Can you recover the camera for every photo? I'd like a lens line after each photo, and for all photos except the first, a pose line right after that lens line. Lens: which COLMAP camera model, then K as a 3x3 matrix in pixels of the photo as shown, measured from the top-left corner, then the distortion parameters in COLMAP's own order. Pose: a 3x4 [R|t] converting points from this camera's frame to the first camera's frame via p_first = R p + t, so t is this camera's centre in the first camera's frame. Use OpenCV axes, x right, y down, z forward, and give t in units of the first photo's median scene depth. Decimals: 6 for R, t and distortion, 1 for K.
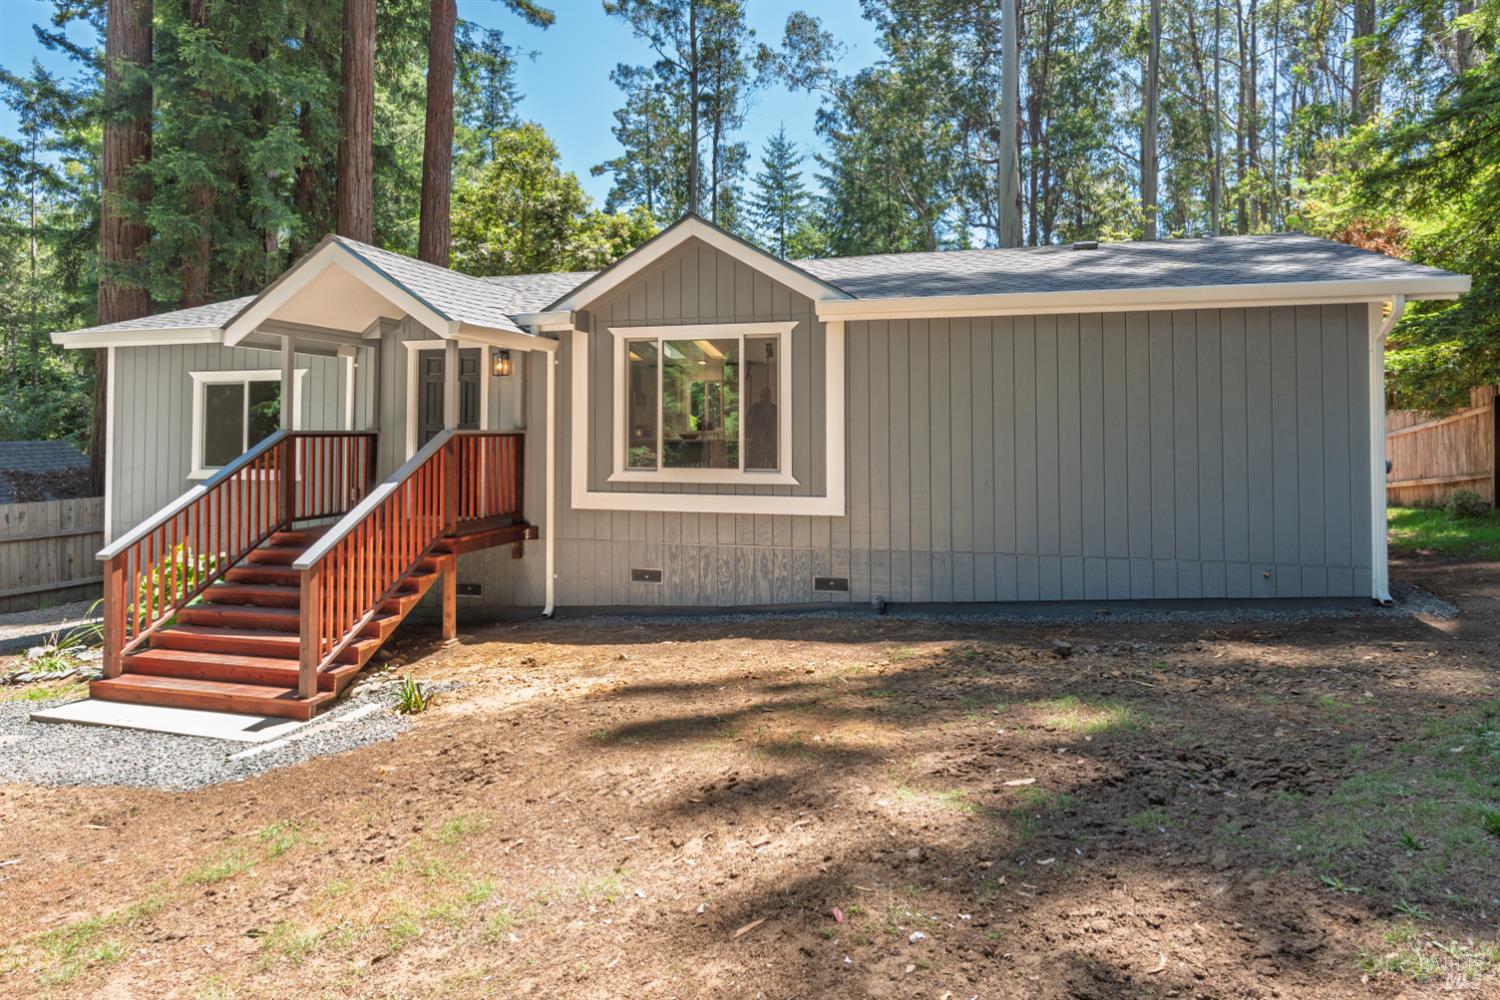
lens RADIAL K [[888.3, 0, 747.7], [0, 888.3, 409.6], [0, 0, 1]] dist [-0.002649, -0.001130]
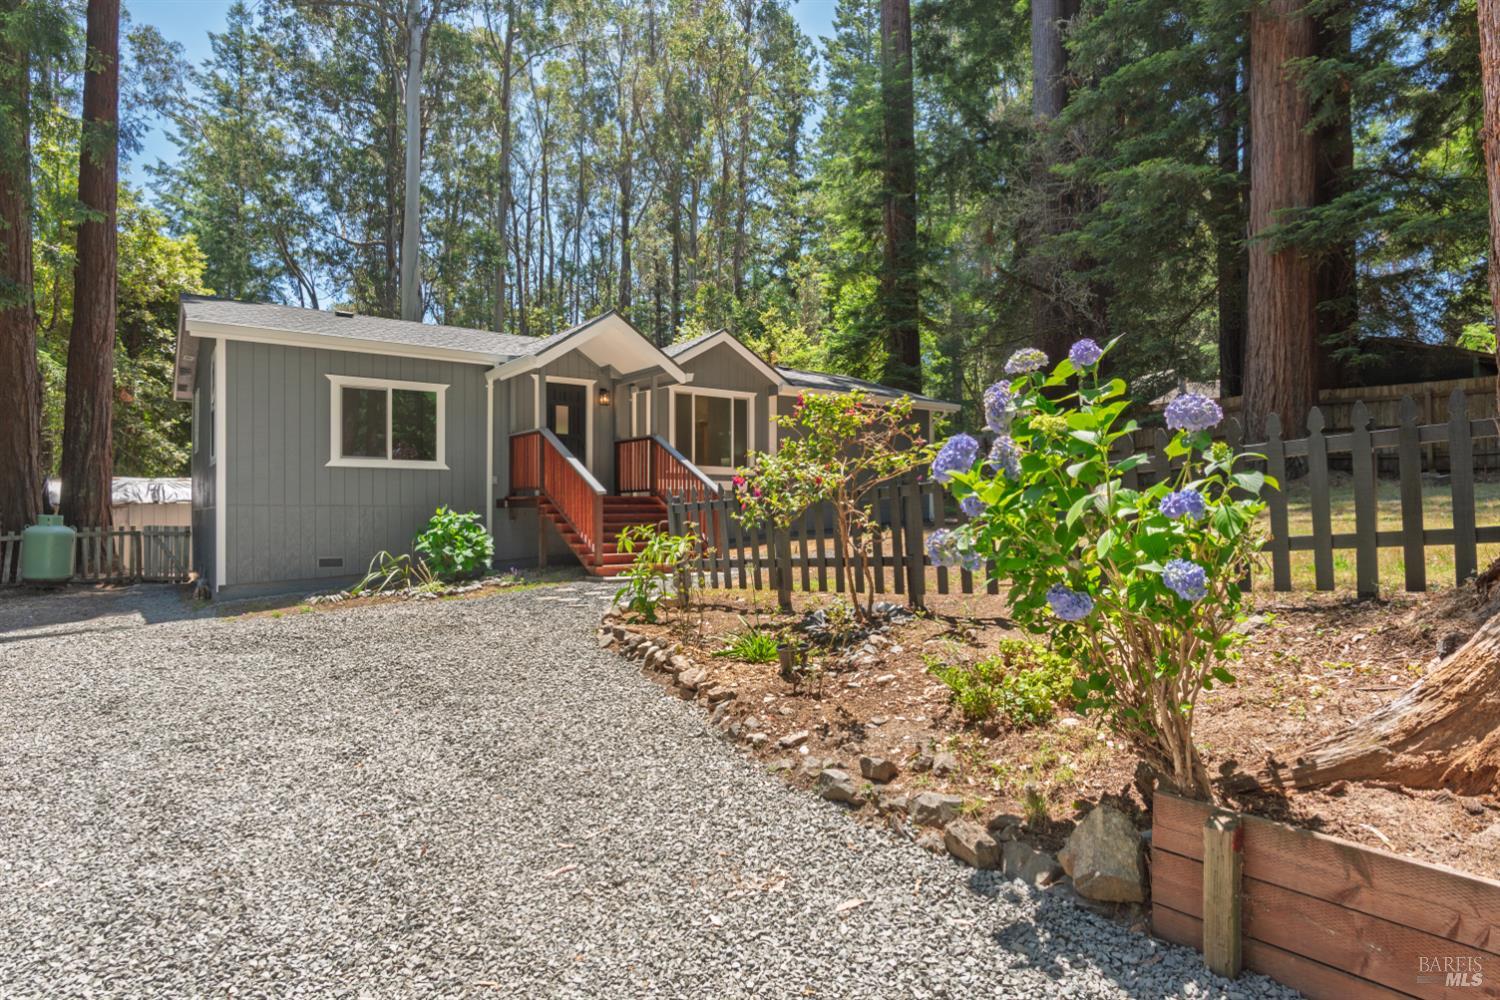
lens RADIAL K [[874.1, 0, 750.0], [0, 874.1, 500.0], [0, 0, 1]] dist [0.017604, 0.000364]
pose [[0.621798, 0.014623, 0.783041, -1.222015], [-0.016478, 0.999849, -0.005587, 0.123505], [-0.783004, -0.009428, 0.621945, -0.157214]]
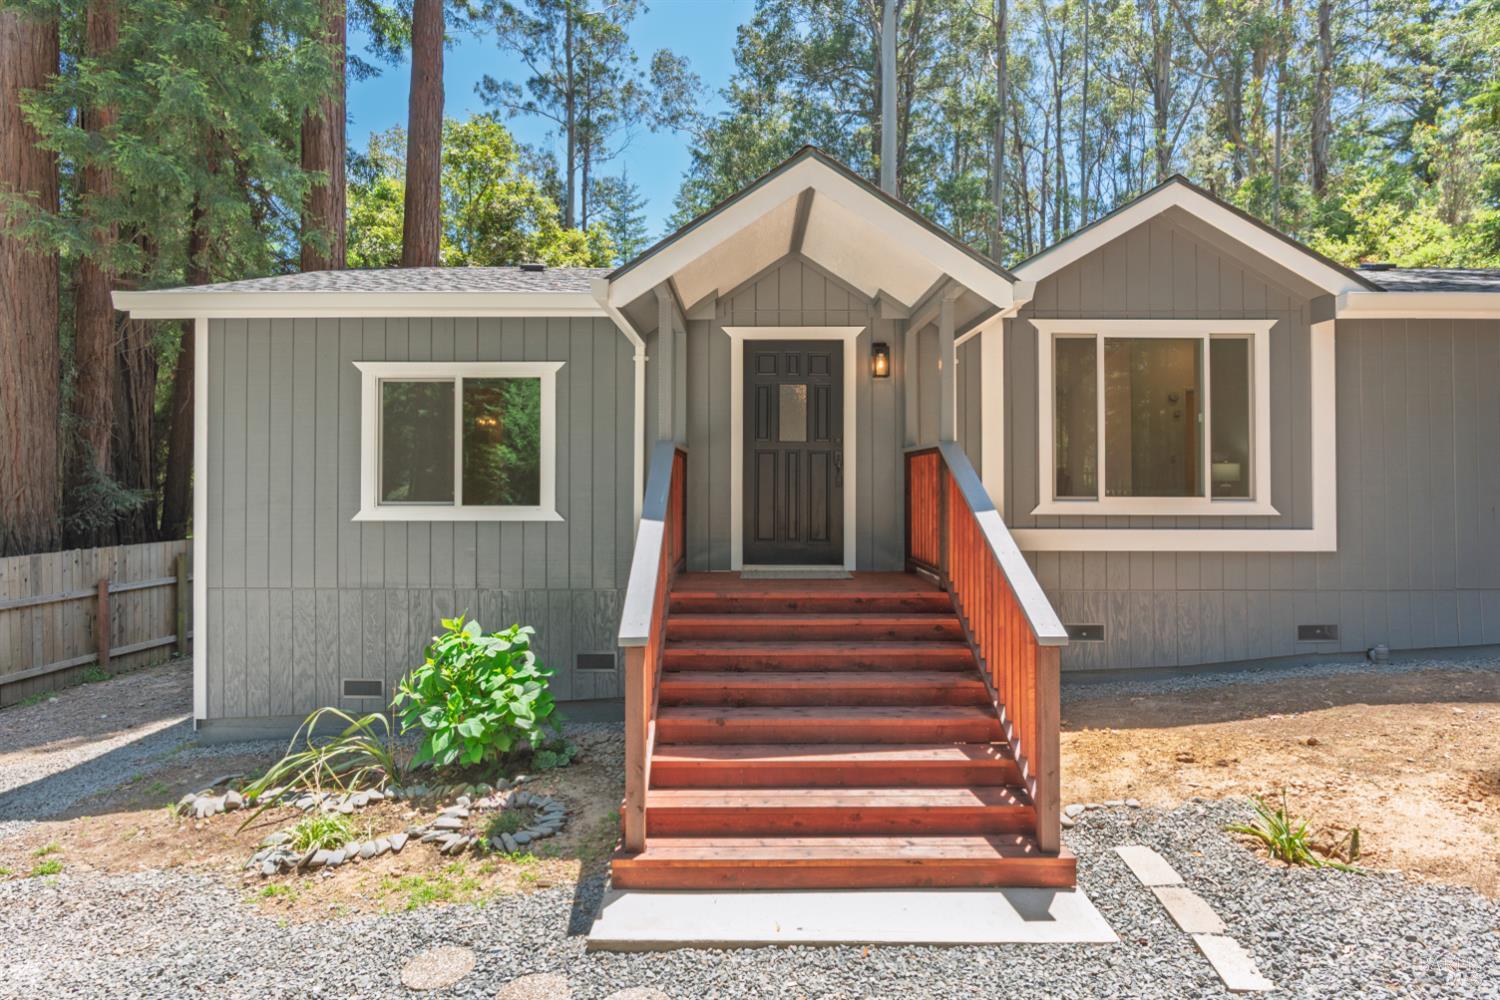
lens RADIAL K [[865.2, 0, 743.2], [0, 865.2, 474.3], [0, 0, 1]] dist [-0.002966, -0.000358]
pose [[0.962282, 0.005086, 0.272008, -0.541042], [-0.008127, 0.999916, 0.010052, 0.034901], [-0.271934, -0.011884, 0.962242, 0.296737]]
